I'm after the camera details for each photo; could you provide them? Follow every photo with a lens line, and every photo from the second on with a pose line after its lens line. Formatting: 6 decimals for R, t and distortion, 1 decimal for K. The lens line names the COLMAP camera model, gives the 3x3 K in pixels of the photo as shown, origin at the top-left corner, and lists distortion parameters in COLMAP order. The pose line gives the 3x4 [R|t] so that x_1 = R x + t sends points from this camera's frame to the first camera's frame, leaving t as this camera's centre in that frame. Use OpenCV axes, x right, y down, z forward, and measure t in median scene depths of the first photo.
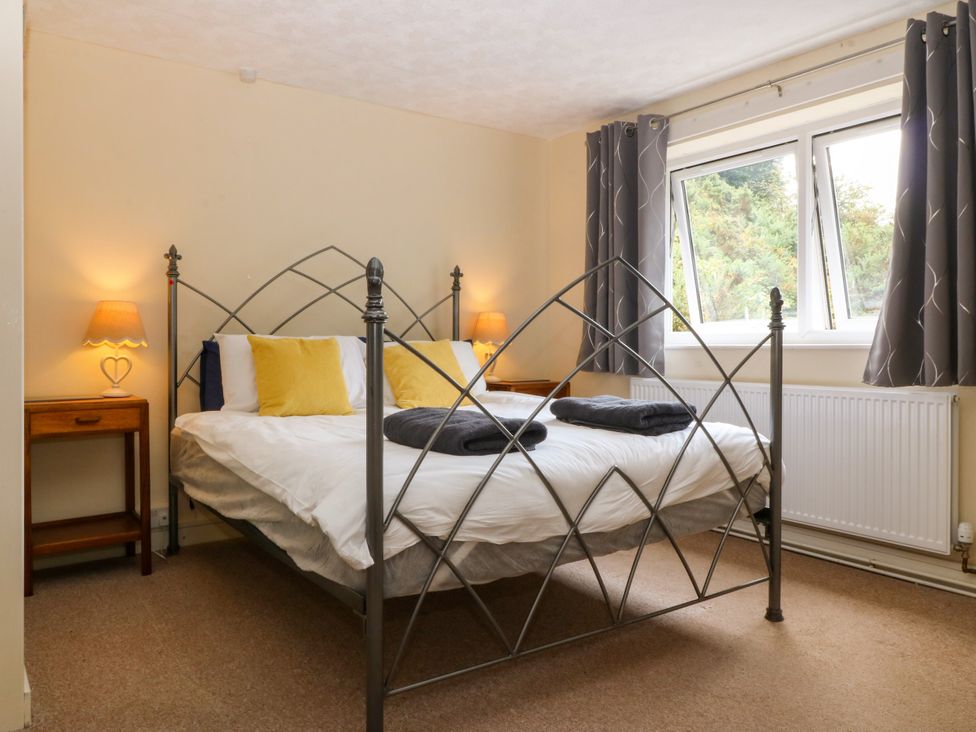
lens RADIAL K [[733.2, 0, 487.9], [0, 733.2, 360.6], [0, 0, 1]] dist [0.006263, -0.009433]
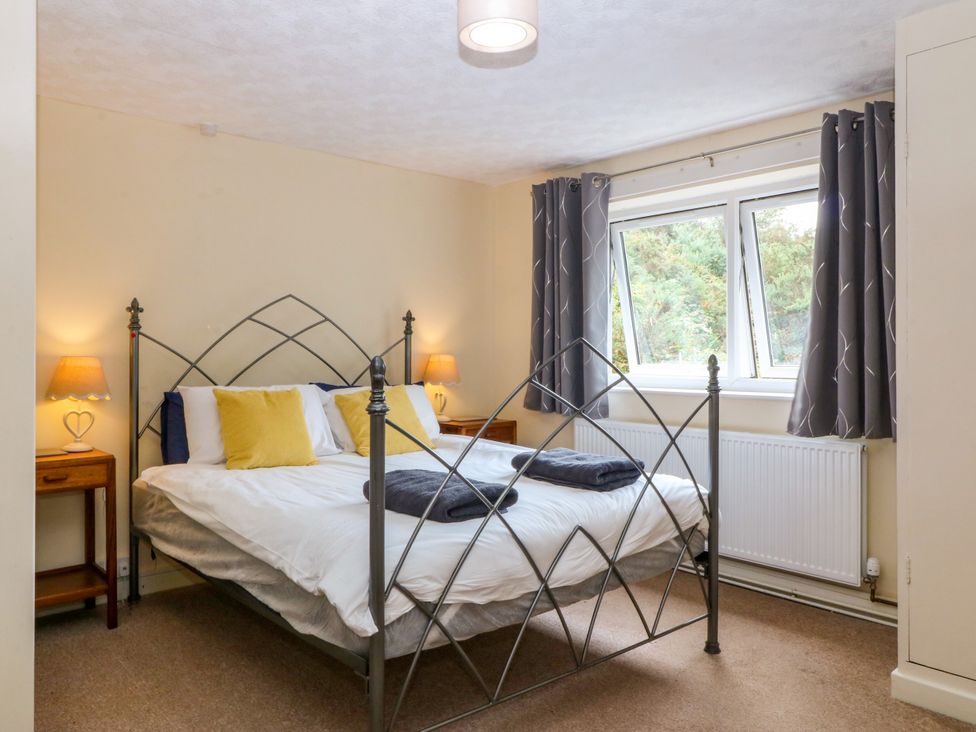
lens RADIAL K [[747.0, 0, 488.6], [0, 747.0, 362.7], [0, 0, 1]] dist [0.006314, -0.007698]
pose [[0.994425, 0.000237, 0.105446, -0.060338], [0.000465, 0.999978, -0.006632, -0.069817], [-0.105445, 0.006644, 0.994403, -0.086774]]
